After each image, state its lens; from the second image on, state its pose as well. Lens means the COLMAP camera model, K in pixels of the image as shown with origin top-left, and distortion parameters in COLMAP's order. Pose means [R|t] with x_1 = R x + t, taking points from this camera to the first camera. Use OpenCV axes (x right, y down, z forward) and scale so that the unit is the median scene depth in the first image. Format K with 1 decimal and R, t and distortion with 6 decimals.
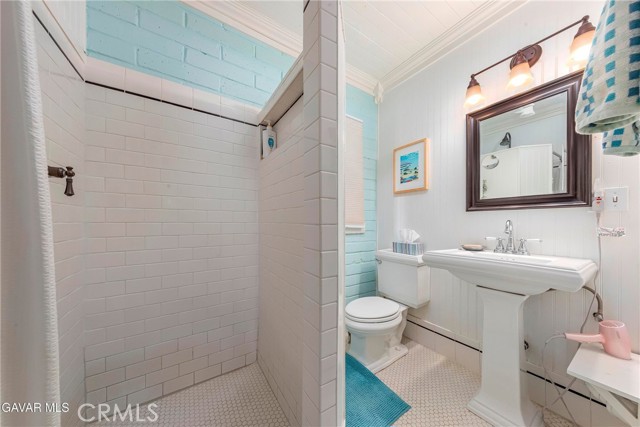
lens RADIAL K [[203.7, 0, 319.8], [0, 203.7, 221.2], [0, 0, 1]] dist [0.001987, -0.000617]
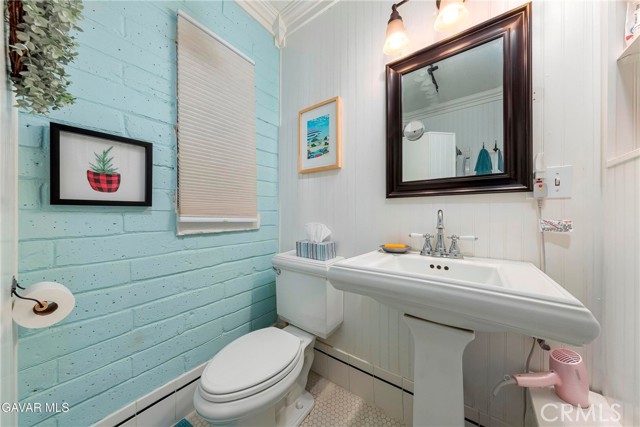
lens RADIAL K [[219.4, 0, 317.8], [0, 219.4, 212.3], [0, 0, 1]] dist [-0.000761, 0.000224]
pose [[0.938608, -0.007666, 0.344901, 0.190779], [0.005159, 0.999953, 0.008188, -0.003463], [-0.344948, -0.005907, 0.938603, 0.305564]]
